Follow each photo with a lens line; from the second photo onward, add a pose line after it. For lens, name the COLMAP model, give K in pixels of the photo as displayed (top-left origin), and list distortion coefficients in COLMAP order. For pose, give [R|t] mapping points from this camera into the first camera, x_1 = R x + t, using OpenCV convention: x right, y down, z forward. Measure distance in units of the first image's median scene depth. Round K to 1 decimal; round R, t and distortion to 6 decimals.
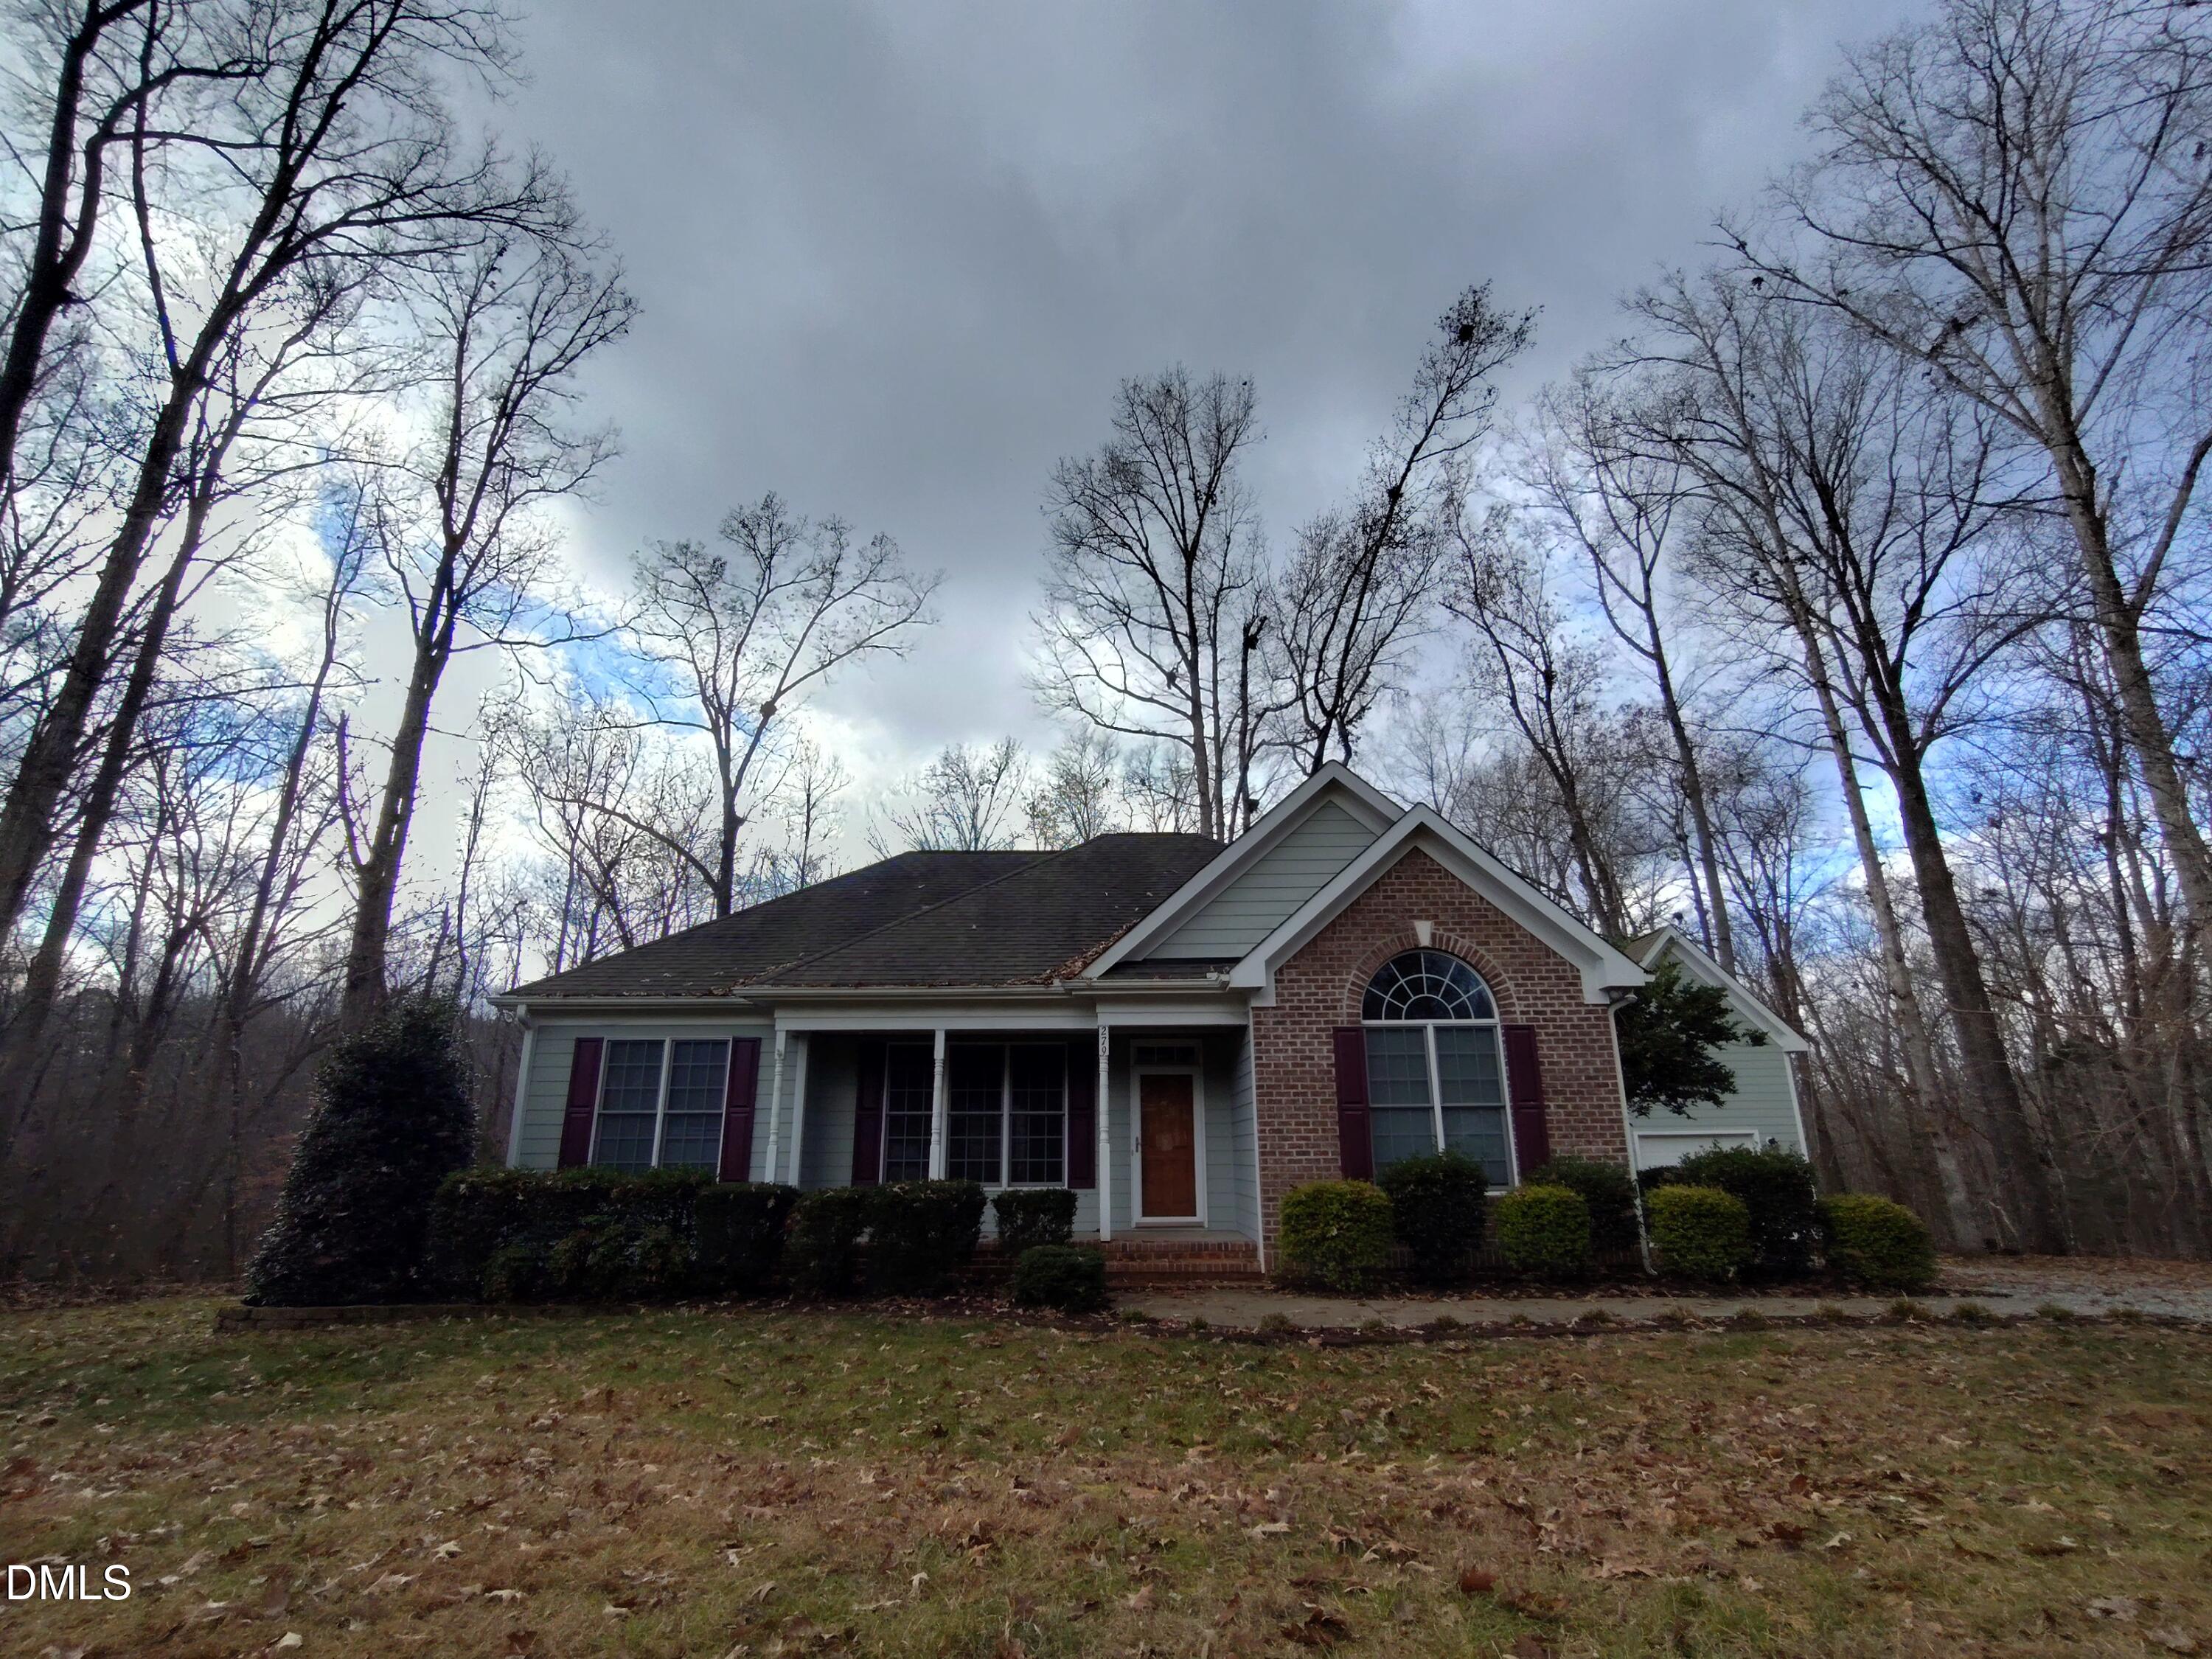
lens RADIAL K [[1026.1, 0, 1099.6], [0, 1026.1, 854.9], [0, 0, 1]] dist [-0.011577, 0.004923]
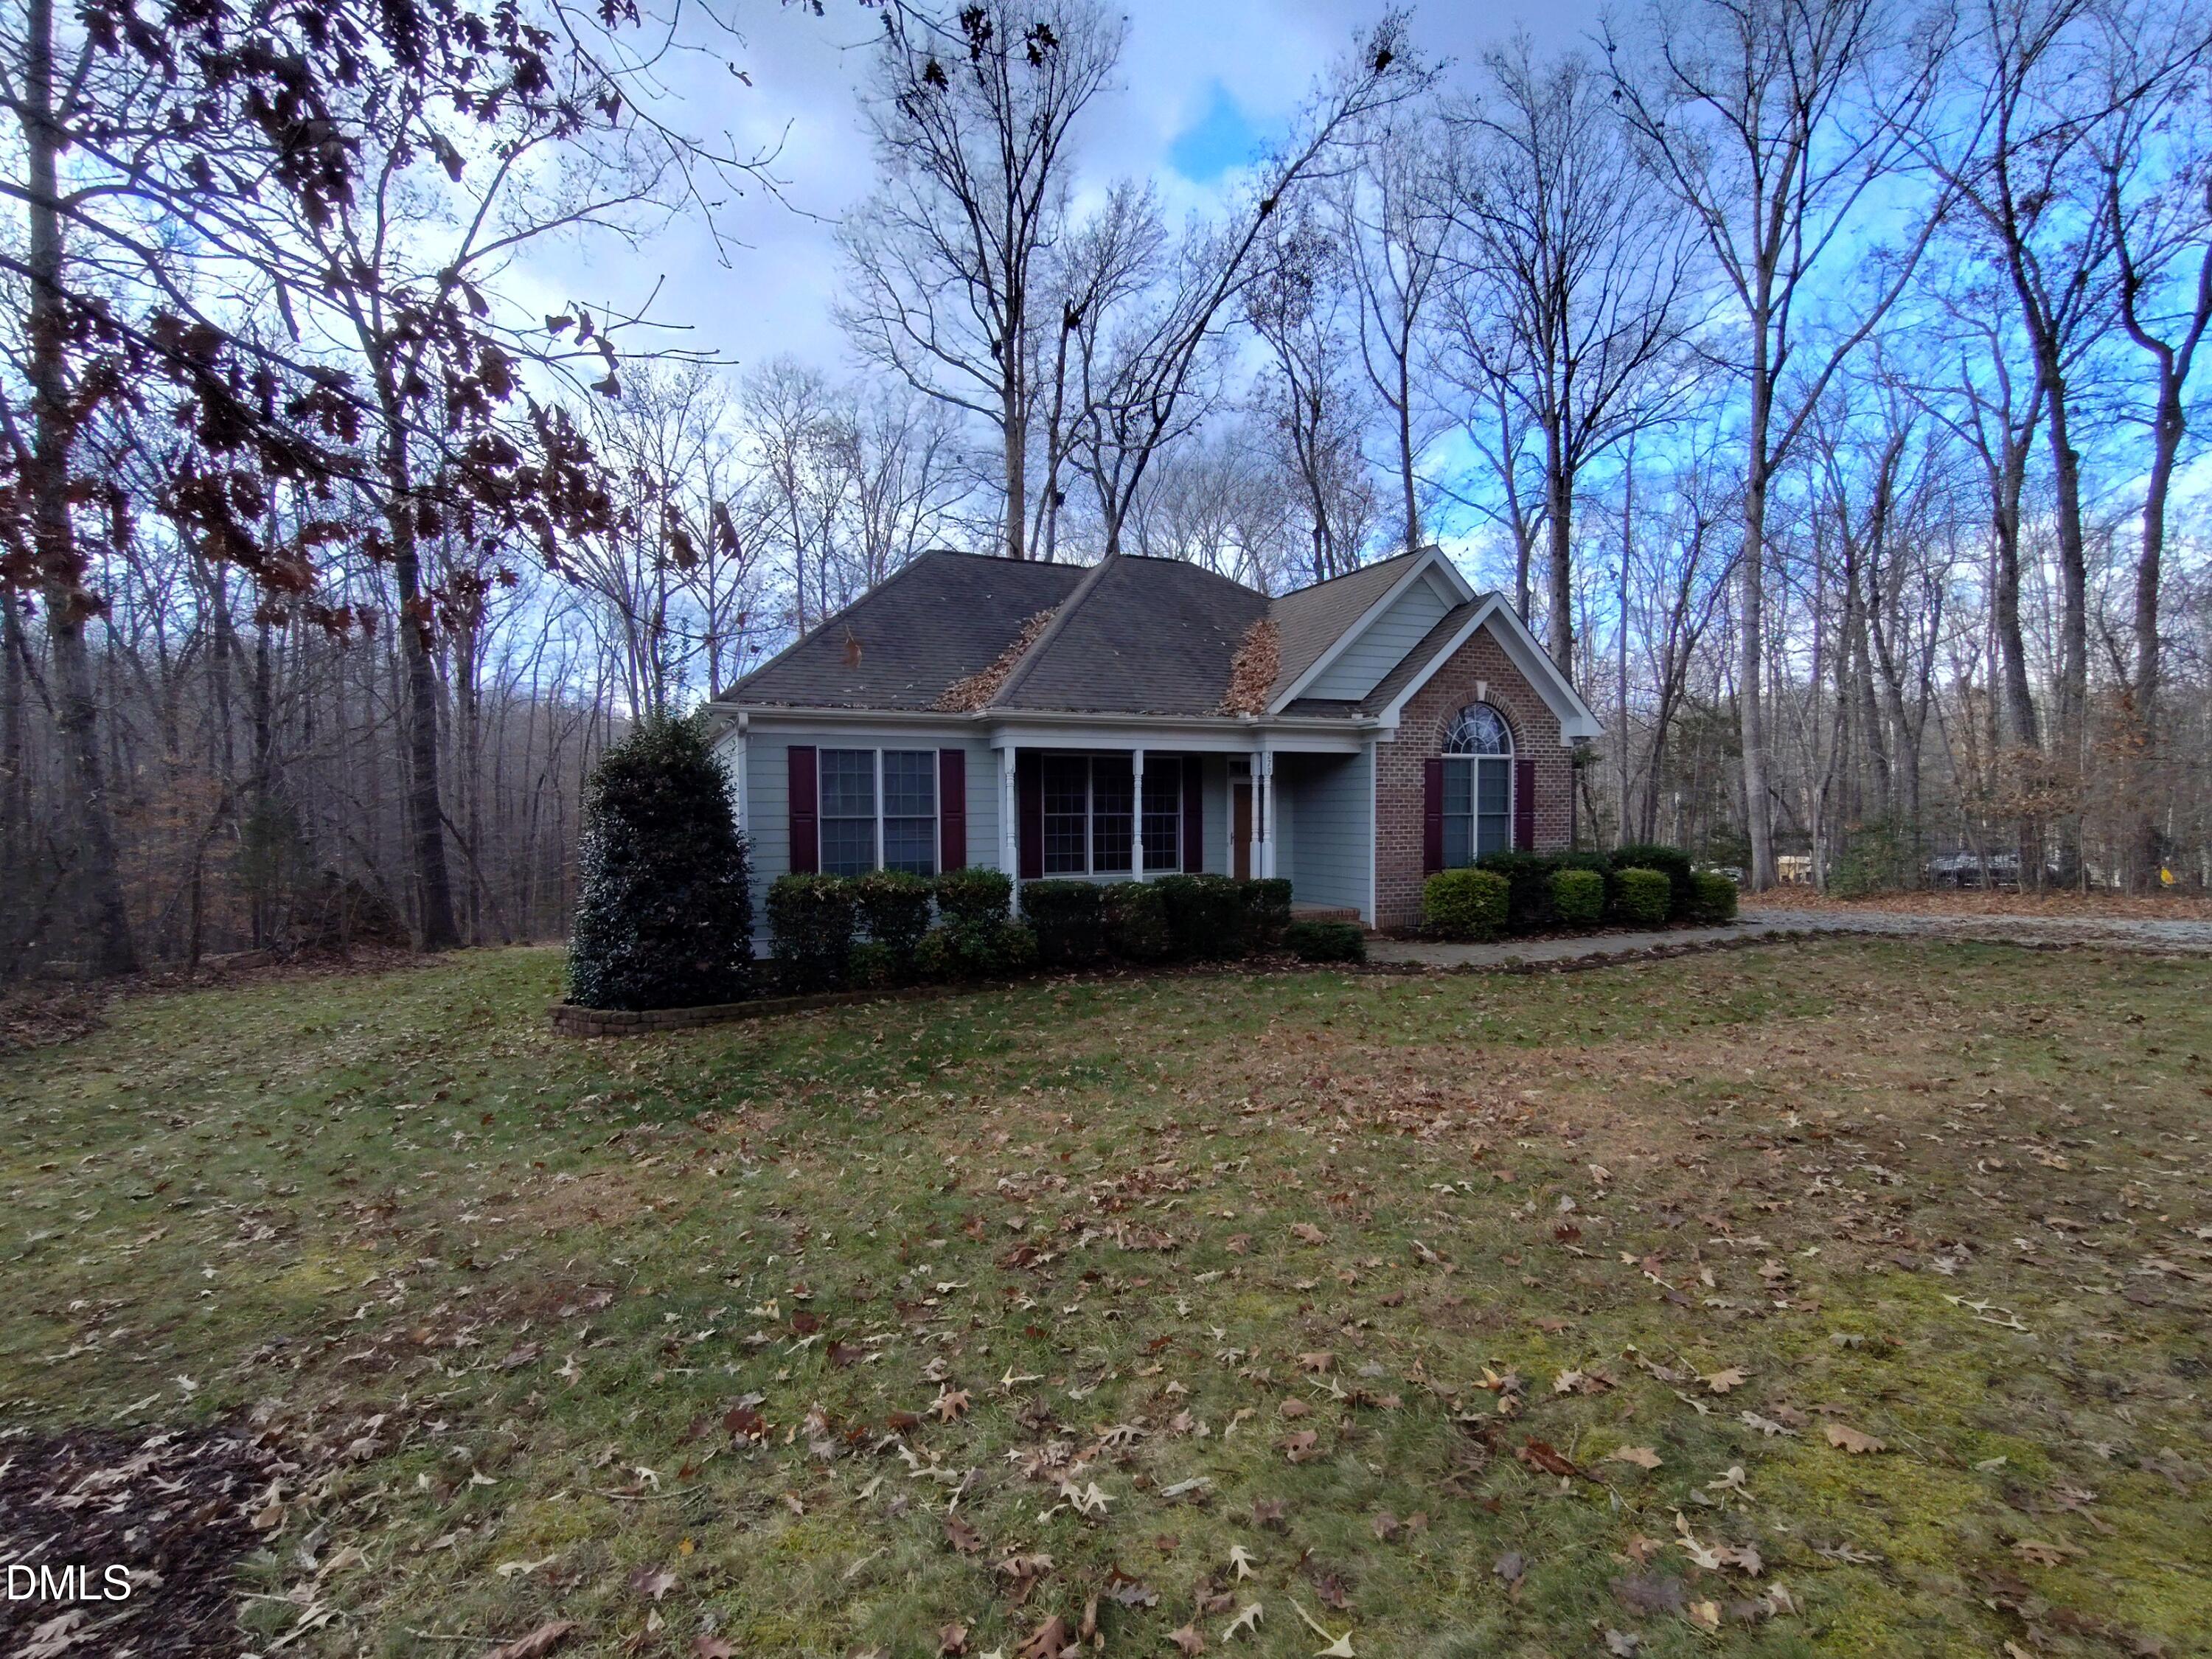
lens RADIAL K [[1026.1, 0, 1099.6], [0, 1026.1, 854.9], [0, 0, 1]] dist [-0.011577, 0.004923]
pose [[0.904177, -0.019334, 0.426721, -0.686152], [-0.121471, 0.946094, 0.300250, -0.060498], [-0.409523, -0.323313, 0.853088, -0.017236]]
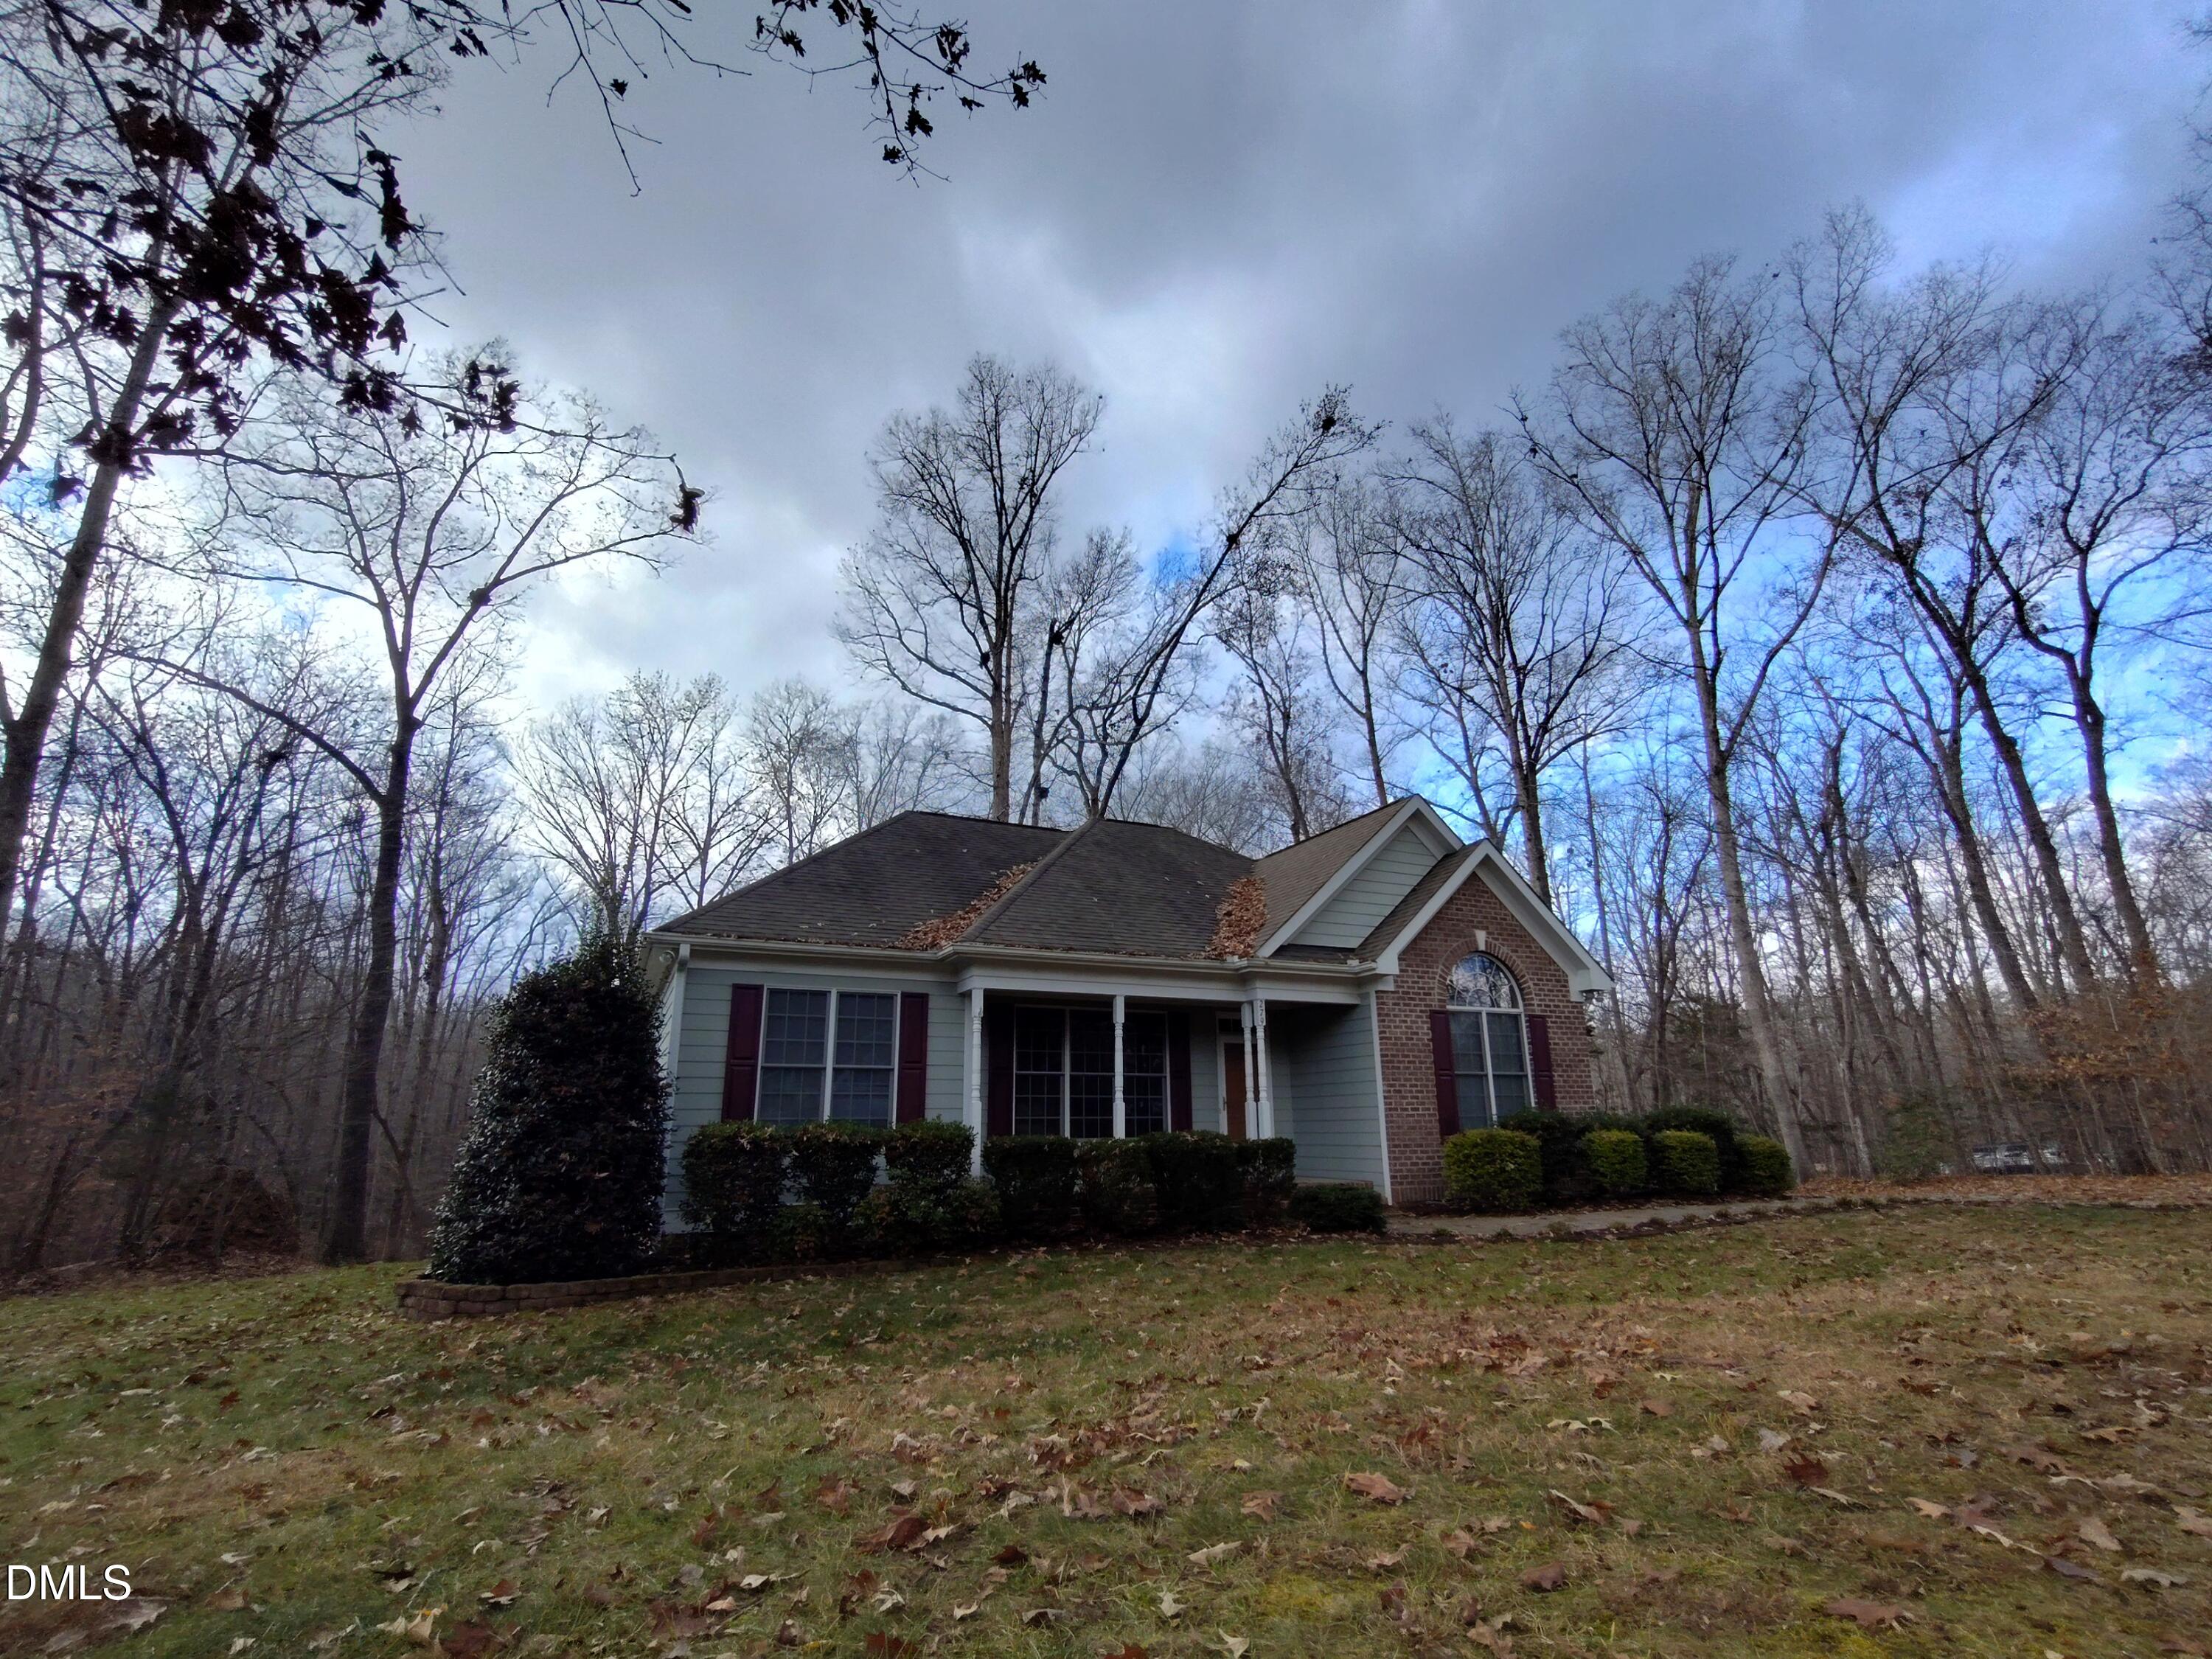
lens RADIAL K [[1026.1, 0, 1099.6], [0, 1026.1, 854.9], [0, 0, 1]] dist [-0.011577, 0.004923]
pose [[0.898964, 0.108922, 0.424264, -0.635253], [-0.119749, 0.992804, -0.001149, 0.027726], [-0.421336, -0.049772, 0.905538, 0.043166]]
